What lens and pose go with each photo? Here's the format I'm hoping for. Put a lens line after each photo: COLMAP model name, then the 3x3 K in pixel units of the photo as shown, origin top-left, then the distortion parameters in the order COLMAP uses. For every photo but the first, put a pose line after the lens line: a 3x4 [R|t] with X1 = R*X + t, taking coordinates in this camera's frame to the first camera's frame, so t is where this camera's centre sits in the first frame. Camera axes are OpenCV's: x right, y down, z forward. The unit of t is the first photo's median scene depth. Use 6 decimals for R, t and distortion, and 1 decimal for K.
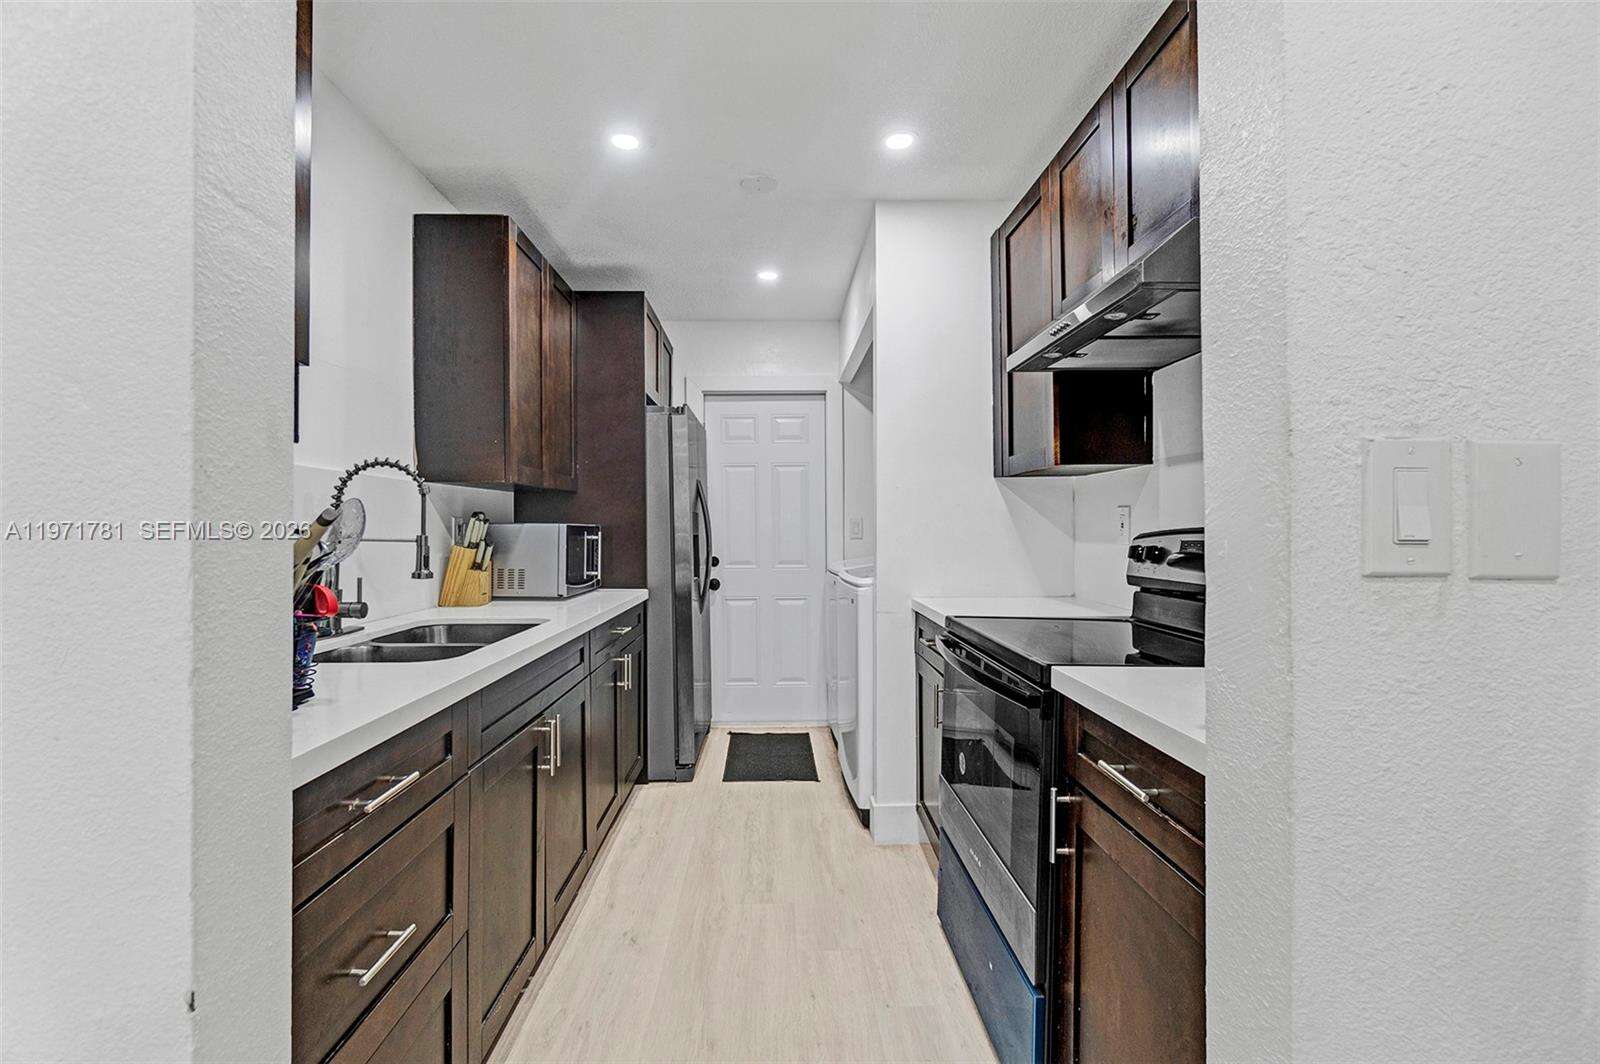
lens RADIAL K [[727.8, 0, 796.8], [0, 727.8, 525.9], [0, 0, 1]] dist [-0.000063, 0.000392]
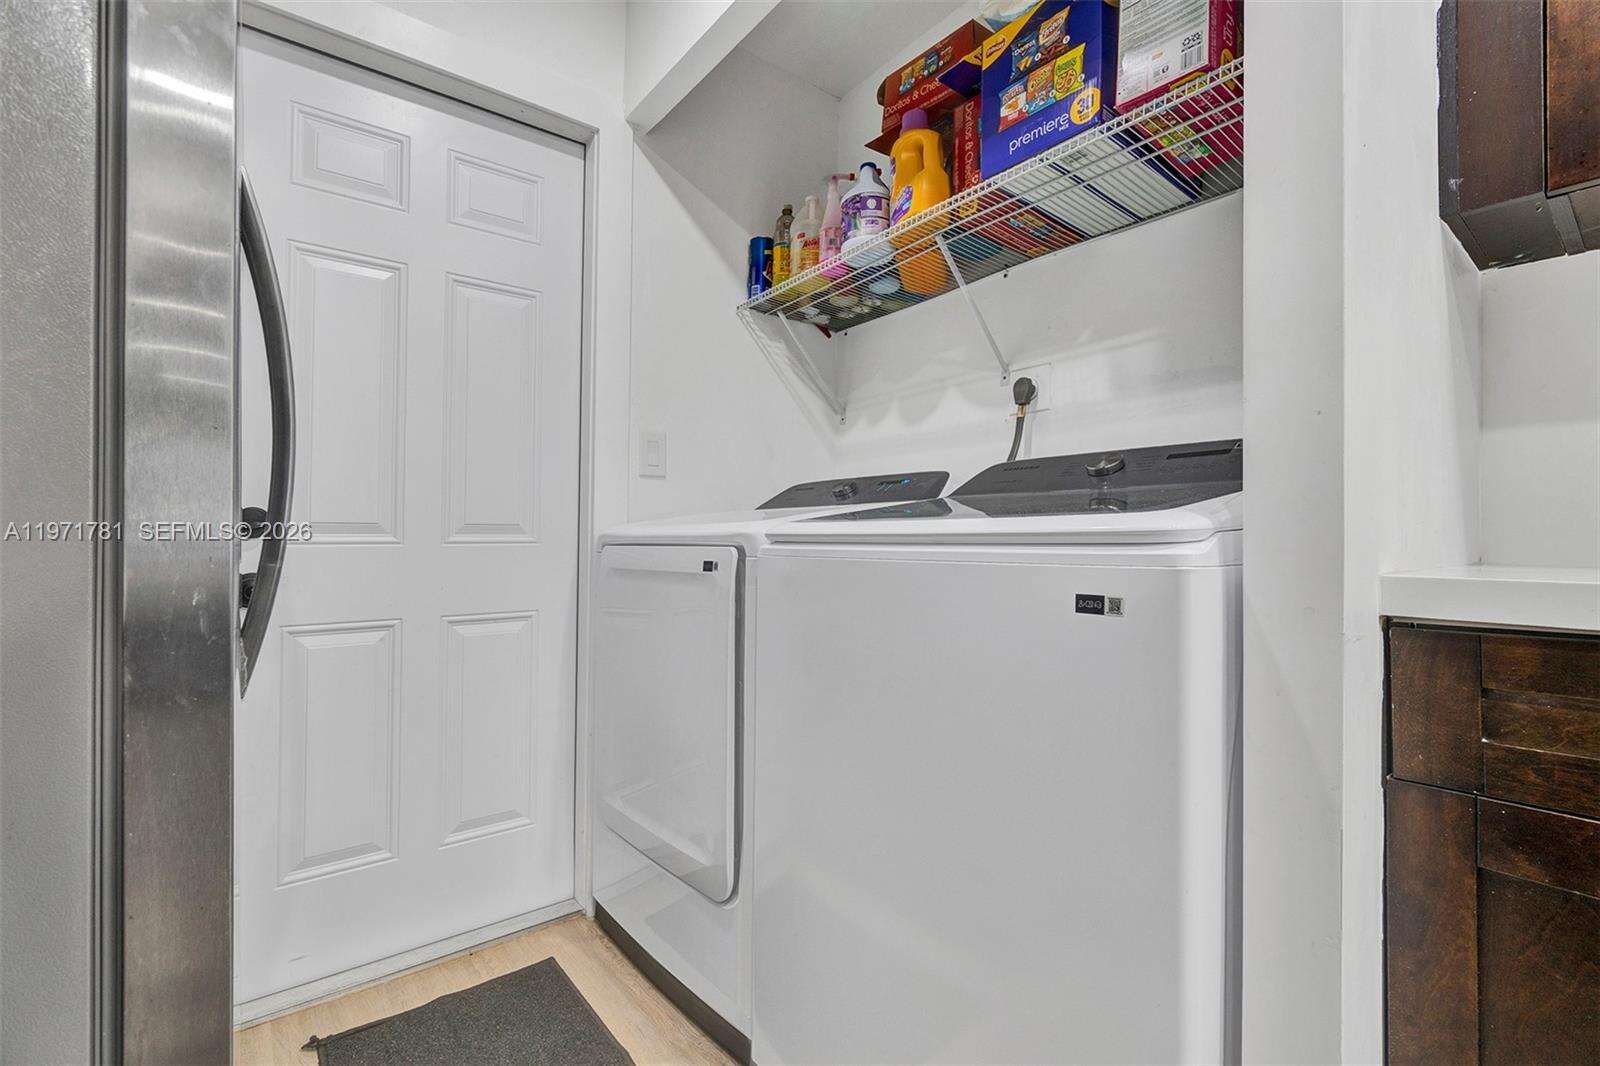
lens RADIAL K [[713.7, 0, 798.8], [0, 713.7, 515.2], [0, 0, 1]] dist [0.002734, 0.000378]
pose [[0.801529, 0.022937, 0.597516, -0.158470], [-0.007440, 0.999569, -0.028390, 0.077259], [-0.597909, 0.018309, 0.801355, 0.845888]]
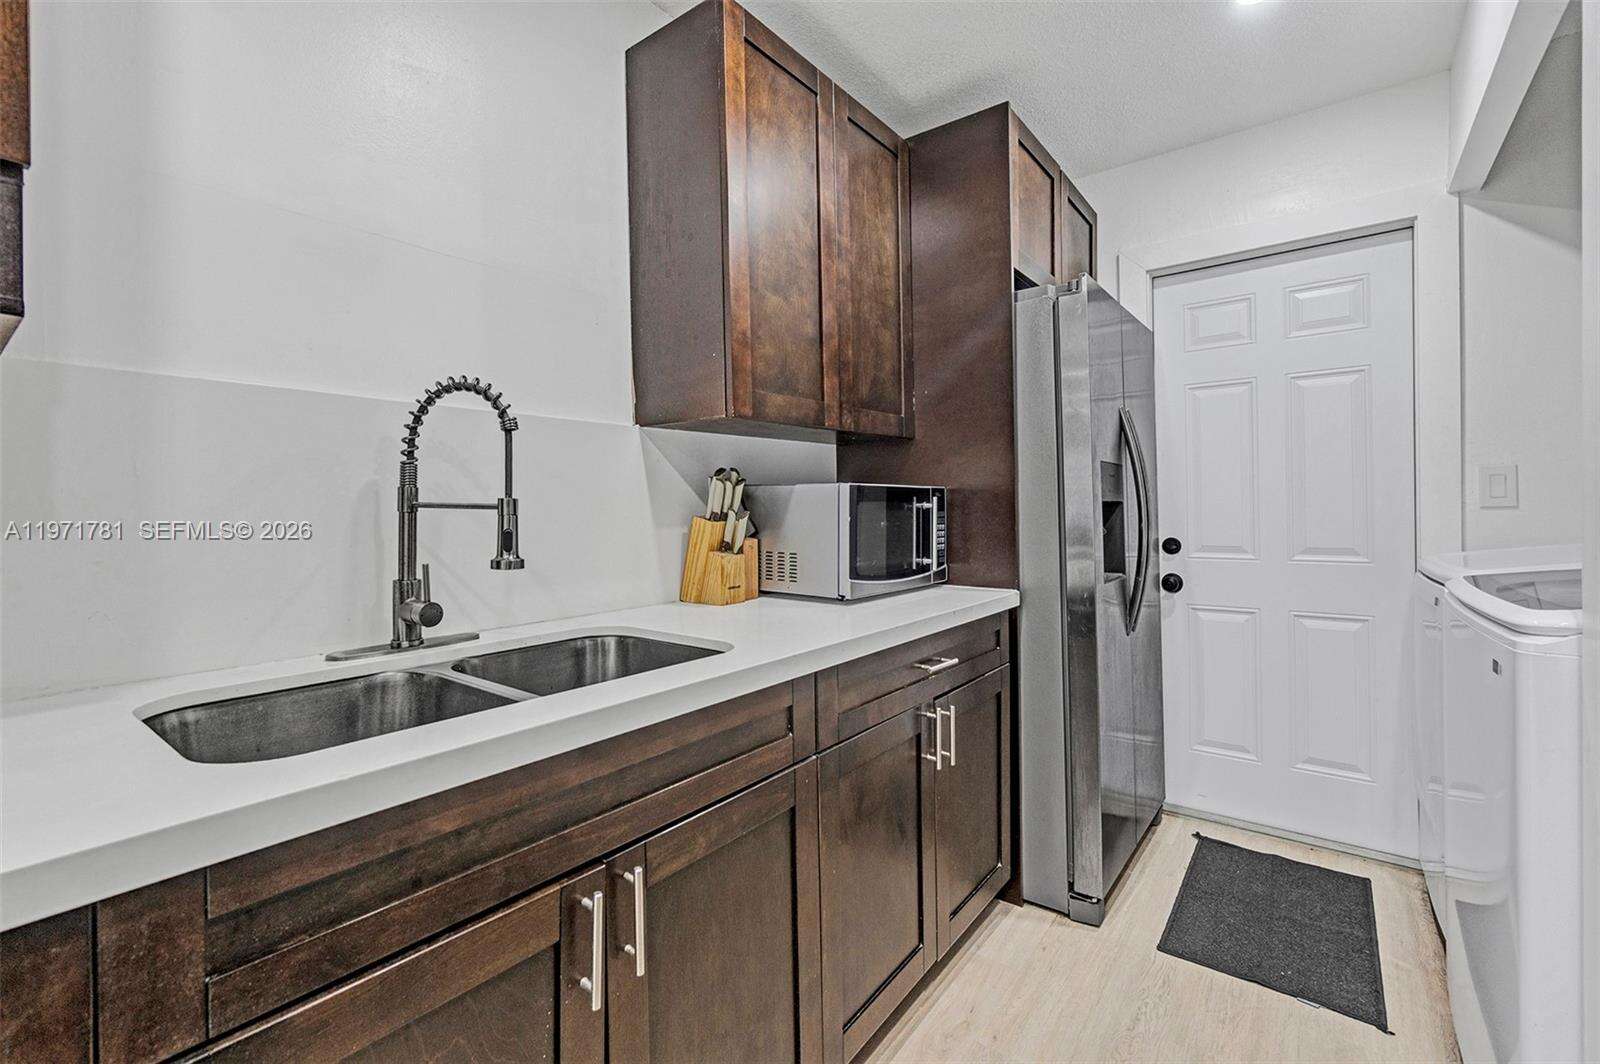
lens RADIAL K [[699.2, 0, 790.1], [0, 699.2, 511.6], [0, 0, 1]] dist [0.001639, 0.000195]
pose [[0.764568, -0.001933, -0.644540, 0.031558], [0.011887, 0.999868, 0.011102, 0.014389], [0.644433, -0.016150, 0.764490, 0.492563]]
